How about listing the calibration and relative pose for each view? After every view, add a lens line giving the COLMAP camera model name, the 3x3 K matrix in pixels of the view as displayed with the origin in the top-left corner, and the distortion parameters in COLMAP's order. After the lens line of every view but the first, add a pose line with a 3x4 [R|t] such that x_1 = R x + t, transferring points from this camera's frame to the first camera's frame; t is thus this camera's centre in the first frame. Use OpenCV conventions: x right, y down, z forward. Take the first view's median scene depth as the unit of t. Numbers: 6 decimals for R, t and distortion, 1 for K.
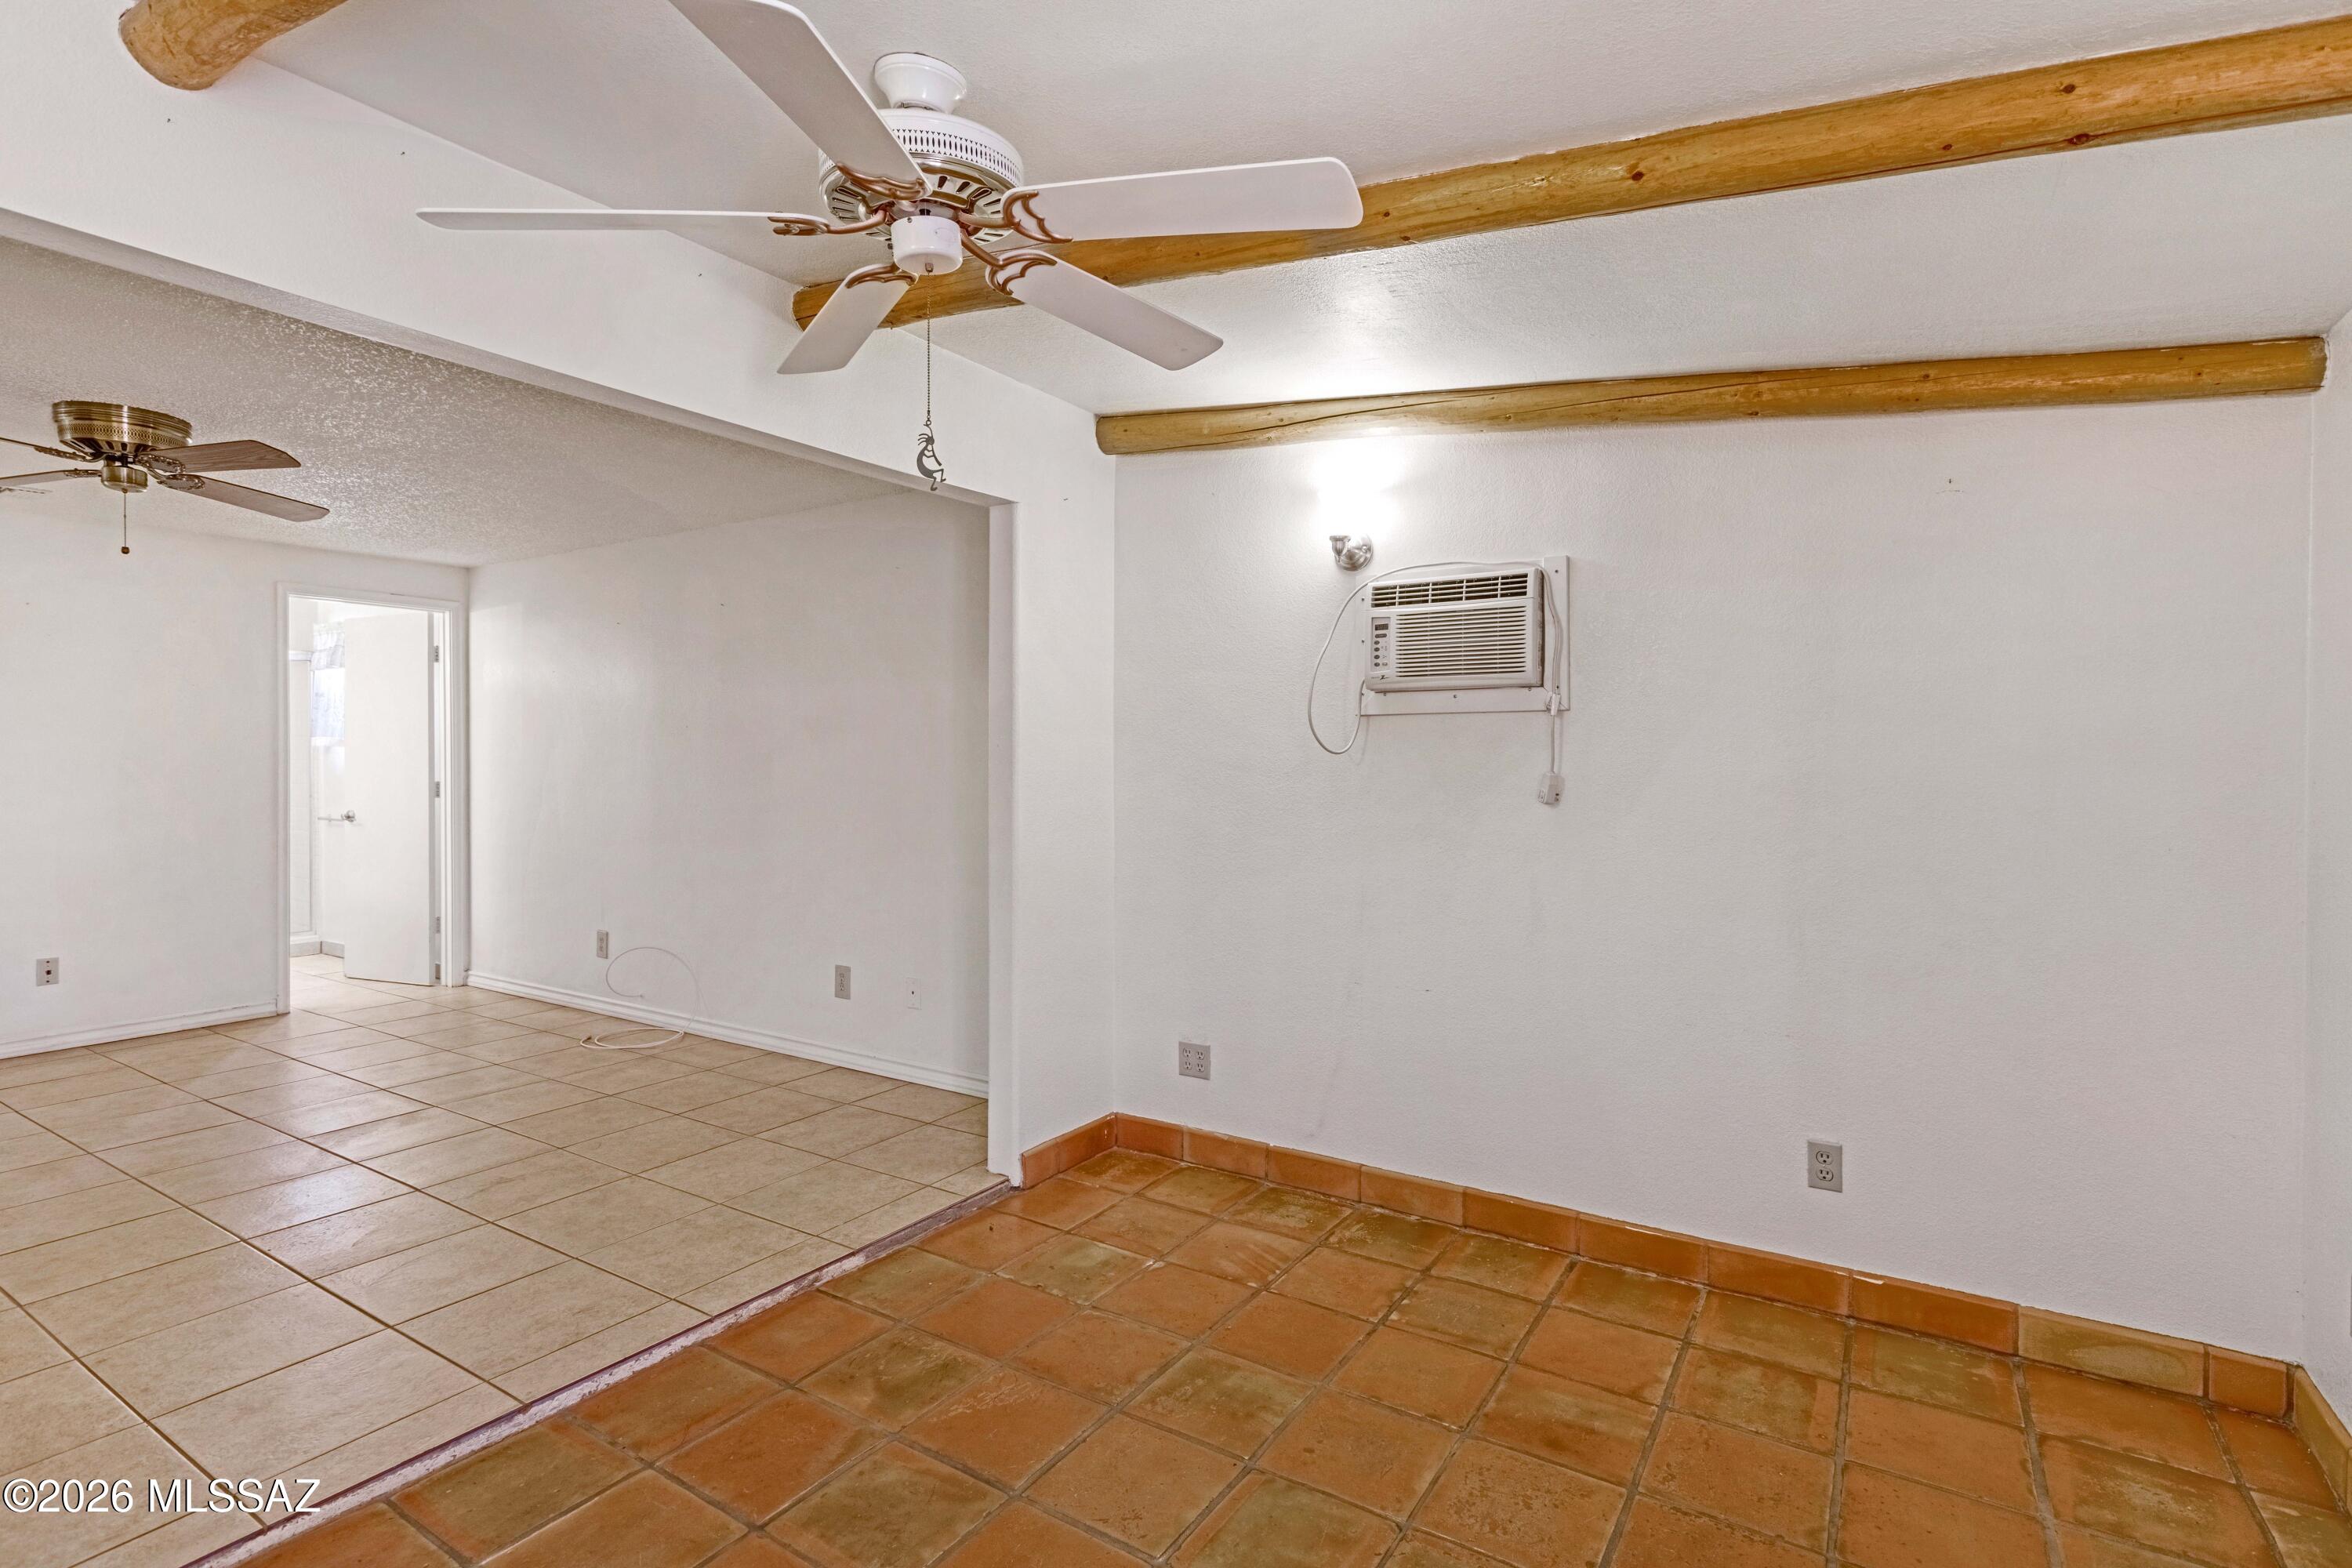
lens RADIAL K [[1102.3, 0, 1185.7], [0, 1102.3, 775.9], [0, 0, 1]] dist [0.005165, 0.000285]
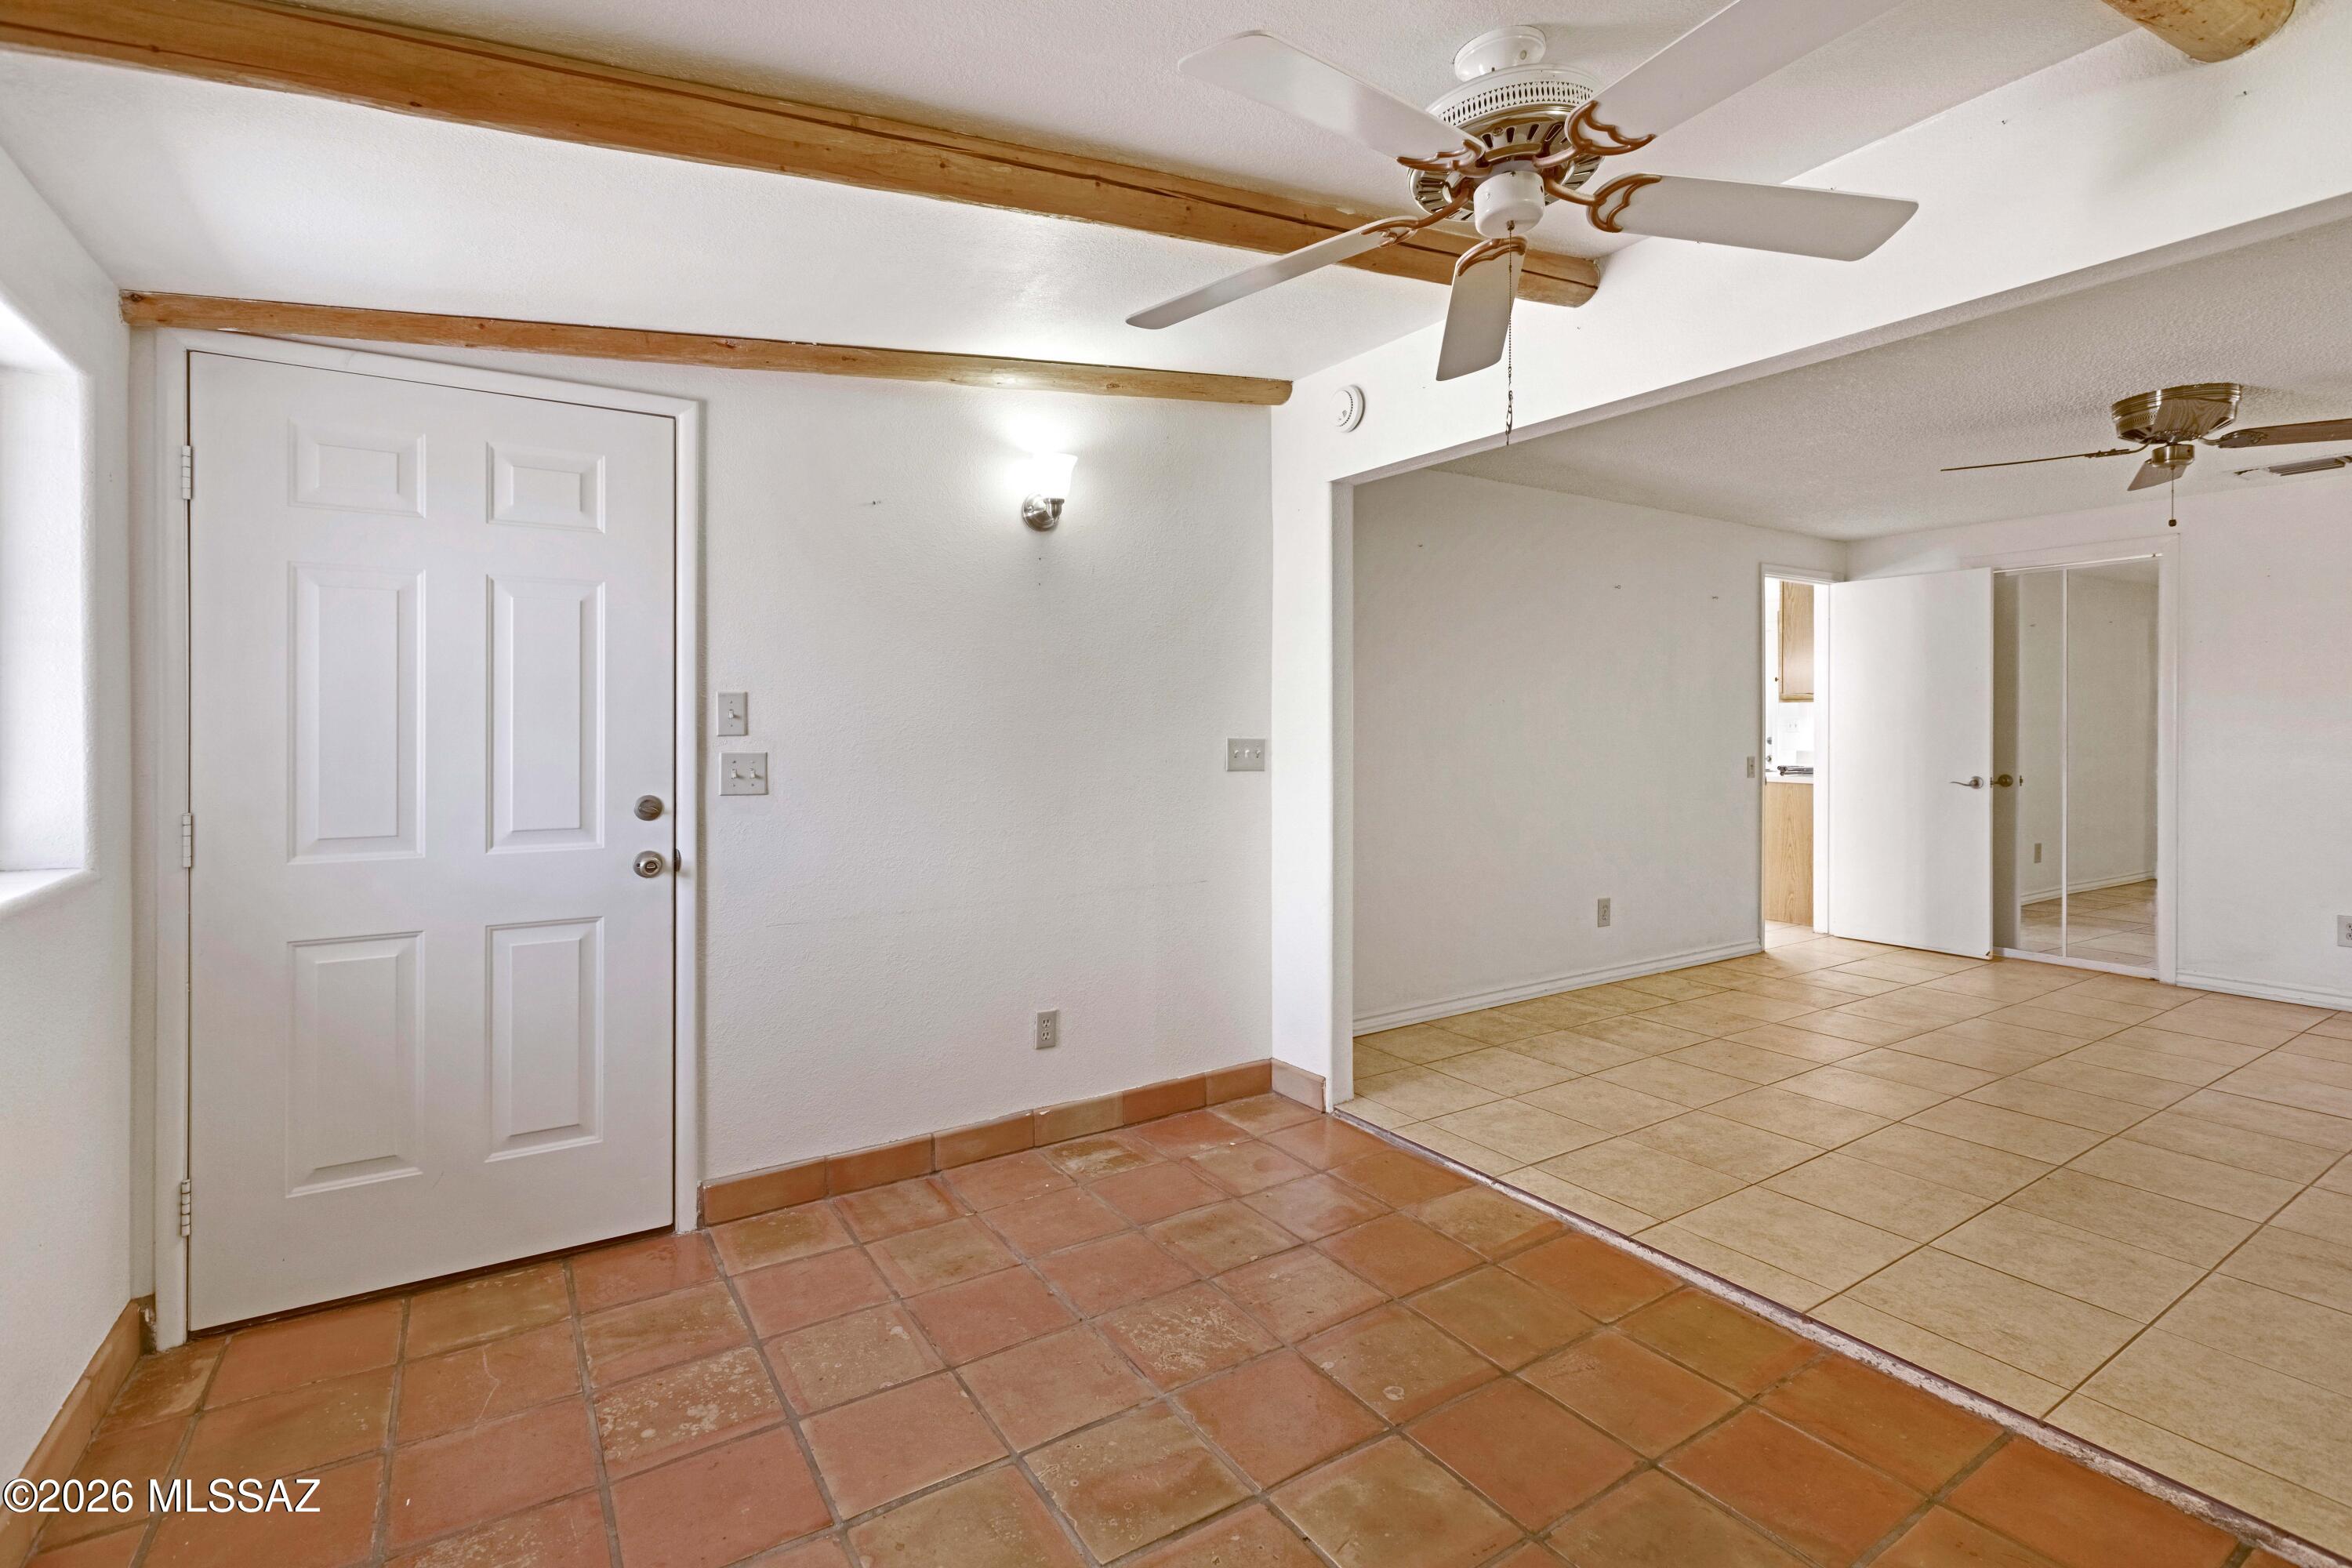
lens RADIAL K [[1102.3, 0, 1169.6], [0, 1102.3, 729.3], [0, 0, 1]] dist [0.005165, 0.000285]
pose [[-0.418617, 0.008604, -0.908122, 0.481641], [-0.006862, 0.999897, 0.012636, -0.012495], [0.908137, 0.011521, -0.418515, 0.656270]]
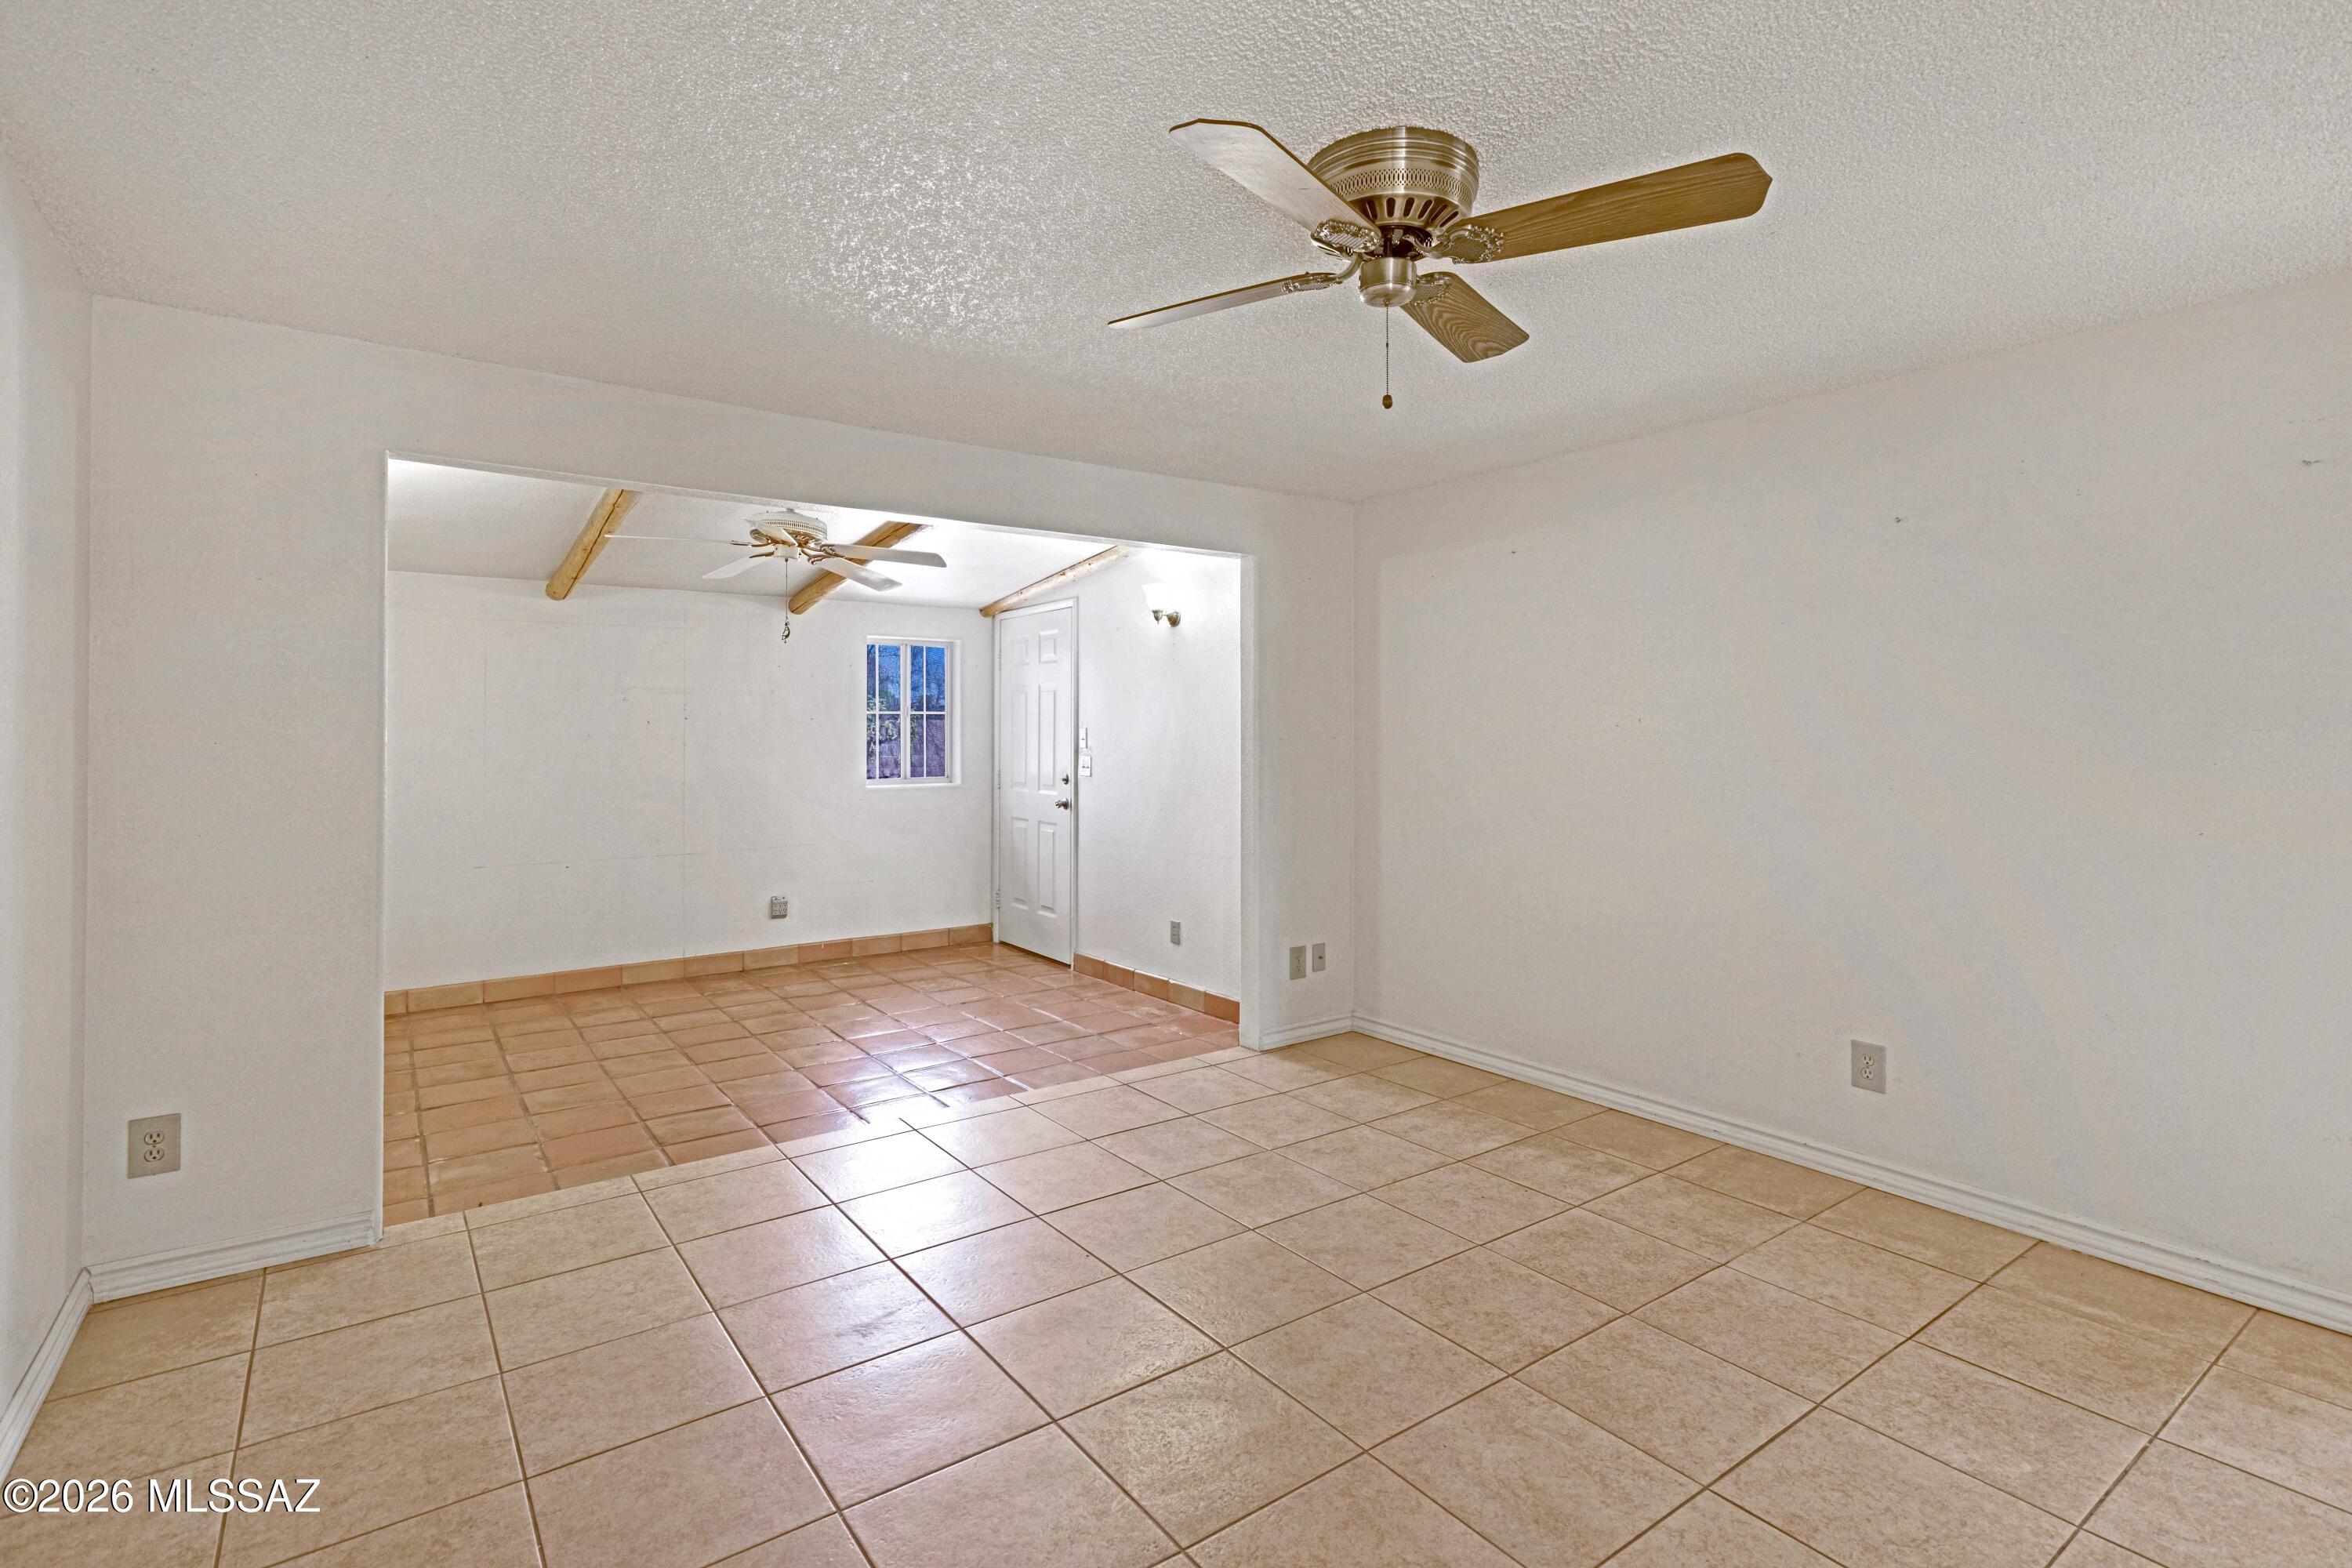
lens RADIAL K [[1102.3, 0, 1176.0], [0, 1102.3, 763.8], [0, 0, 1]] dist [0.005165, 0.000285]
pose [[-0.929323, -0.007908, 0.369183, -1.276131], [0.004906, 0.999418, 0.033758, -0.035237], [-0.369235, 0.033183, -0.928743, 1.844455]]
